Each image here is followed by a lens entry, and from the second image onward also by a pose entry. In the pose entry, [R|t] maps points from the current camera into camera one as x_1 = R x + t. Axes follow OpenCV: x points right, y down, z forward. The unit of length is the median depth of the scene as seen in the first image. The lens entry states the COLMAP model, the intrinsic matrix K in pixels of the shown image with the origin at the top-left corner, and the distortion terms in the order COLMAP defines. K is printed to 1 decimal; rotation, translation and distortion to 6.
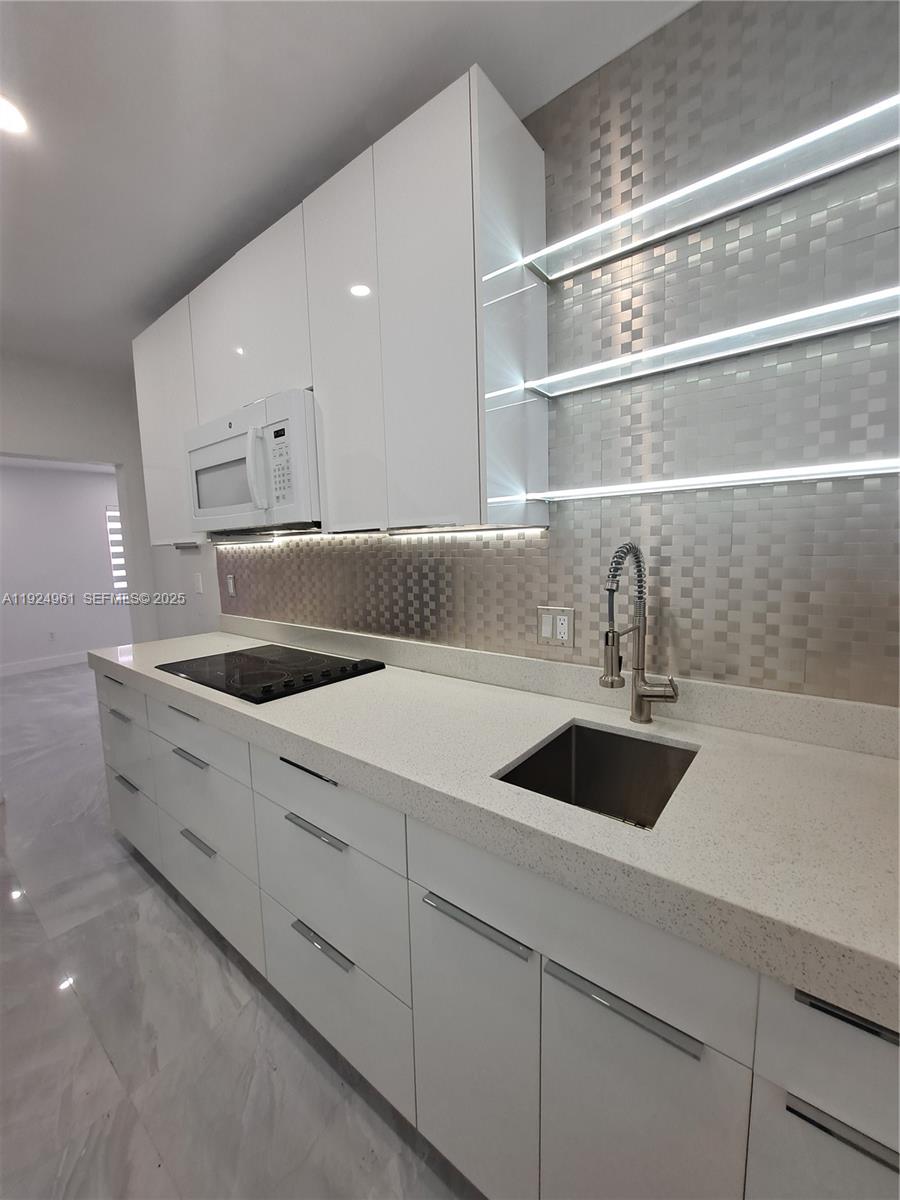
lens RADIAL K [[475.9, 0, 450.0], [0, 475.9, 600.0], [0, 0, 1]] dist [-0.000912, -0.000094]
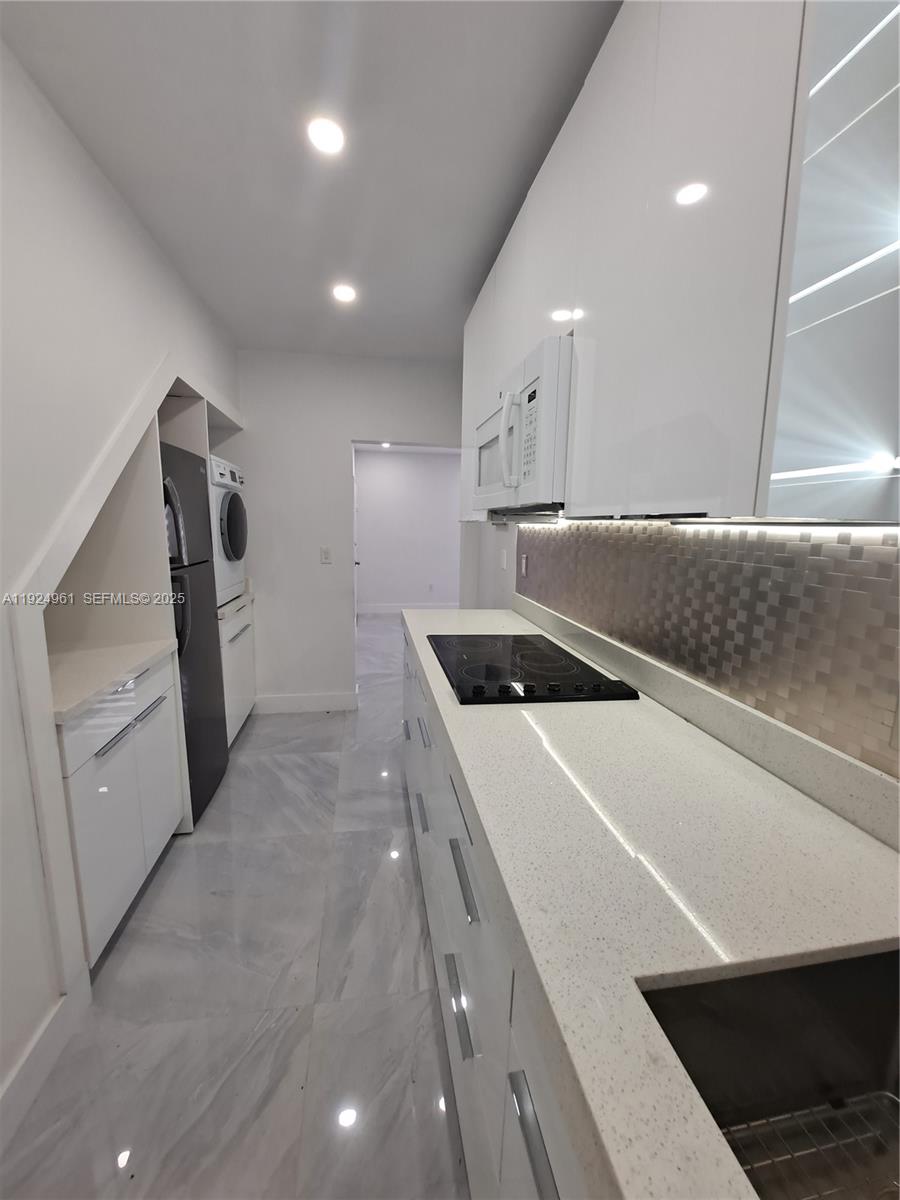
lens RADIAL K [[485.1, 0, 450.0], [0, 485.1, 600.0], [0, 0, 1]] dist [-0.001943, -0.000163]
pose [[0.746710, 0.157848, -0.646149, 0.117371], [-0.132305, 0.987270, 0.088284, -0.042275], [0.651858, 0.019566, 0.758088, 0.225416]]
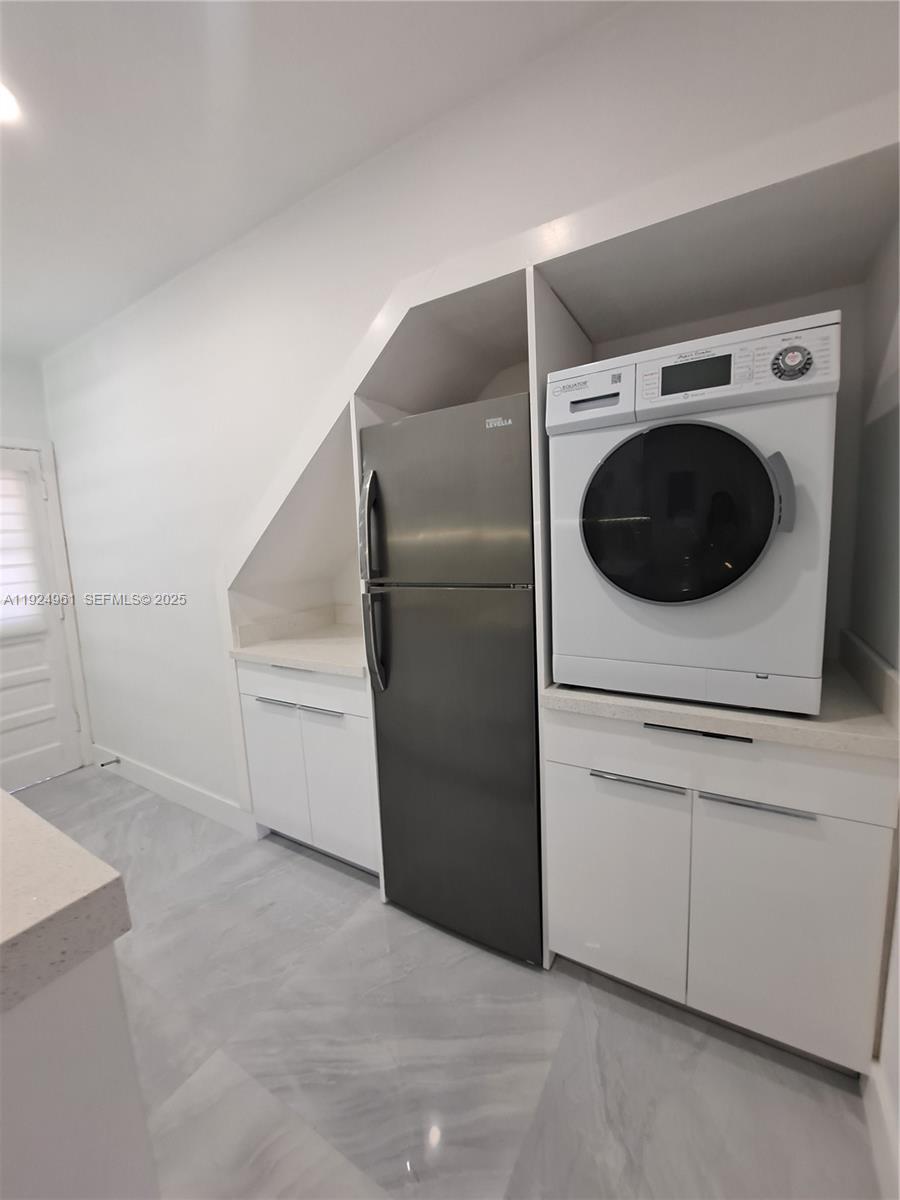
lens RADIAL K [[475.9, 0, 450.0], [0, 475.9, 600.0], [0, 0, 1]] dist [-0.000912, -0.000094]
pose [[-0.988963, 0.085868, -0.120741, -1.150088], [0.053895, 0.967596, 0.246685, -0.113463], [0.138011, 0.237455, -0.961545, 1.578105]]
